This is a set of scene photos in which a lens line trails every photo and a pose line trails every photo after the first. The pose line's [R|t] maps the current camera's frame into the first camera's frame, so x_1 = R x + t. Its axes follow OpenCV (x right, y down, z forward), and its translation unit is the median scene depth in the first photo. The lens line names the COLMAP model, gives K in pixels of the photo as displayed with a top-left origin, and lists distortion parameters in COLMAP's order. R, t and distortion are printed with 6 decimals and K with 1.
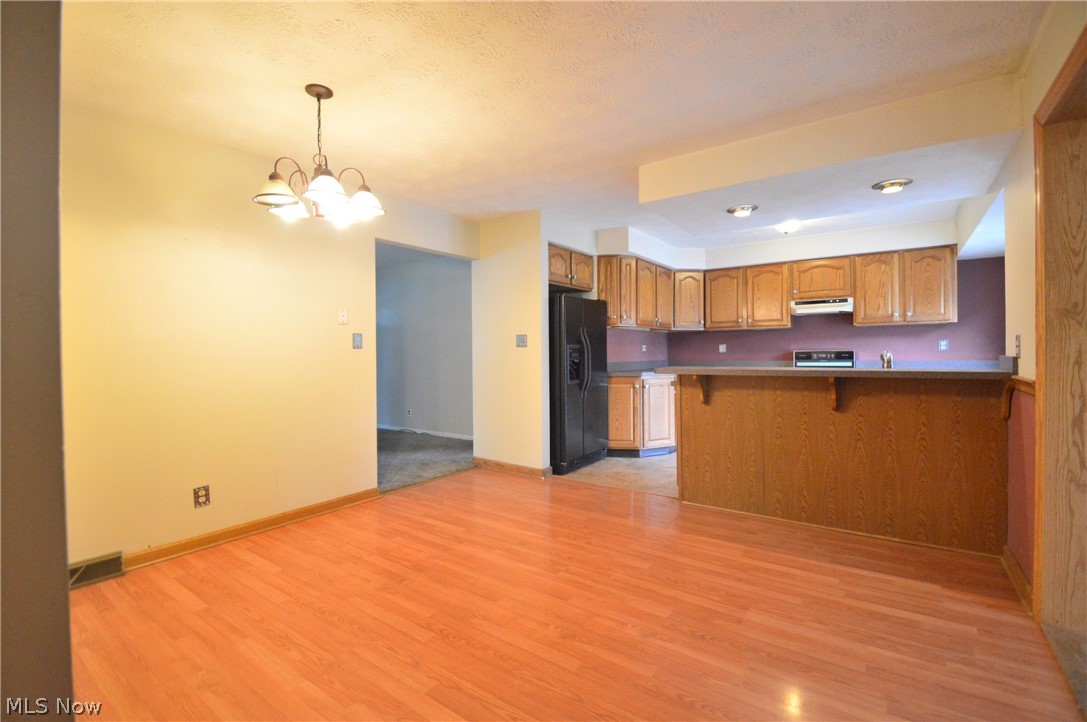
lens RADIAL K [[486.8, 0, 542.4], [0, 486.8, 355.2], [0, 0, 1]] dist [0.020470, -0.019217]
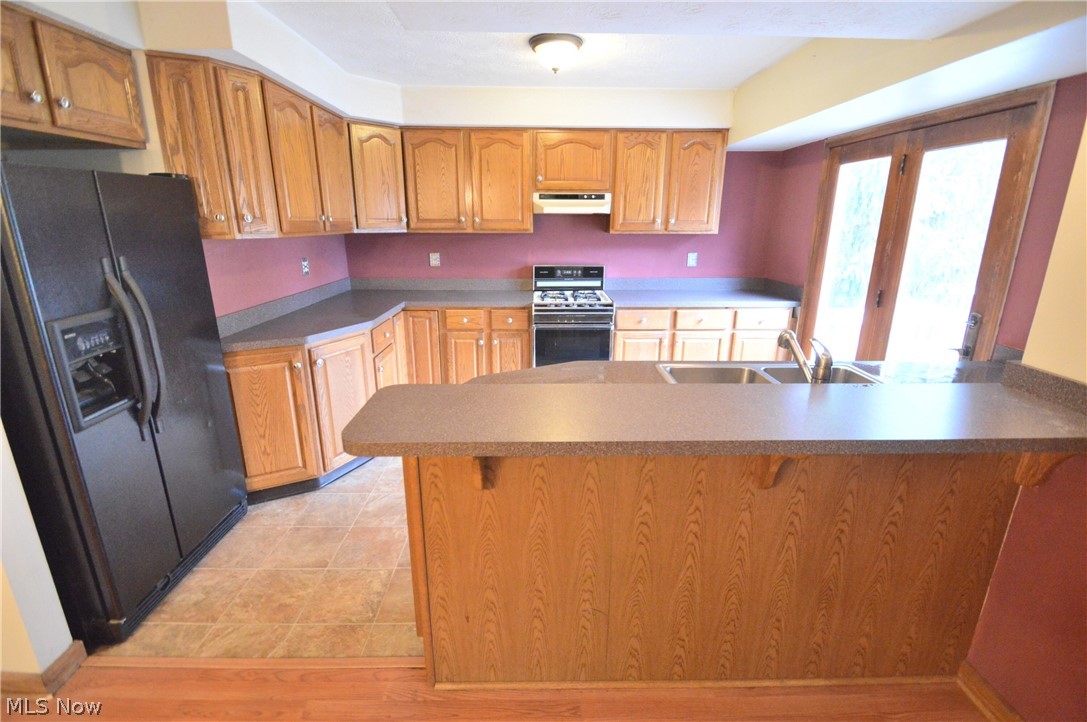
lens RADIAL K [[486.8, 0, 542.4], [0, 486.8, 355.2], [0, 0, 1]] dist [0.020470, -0.019217]
pose [[0.802334, -0.148886, 0.578008, 0.108154], [-0.007578, 0.965771, 0.259286, -0.075707], [-0.596828, -0.212414, 0.773742, 0.471111]]
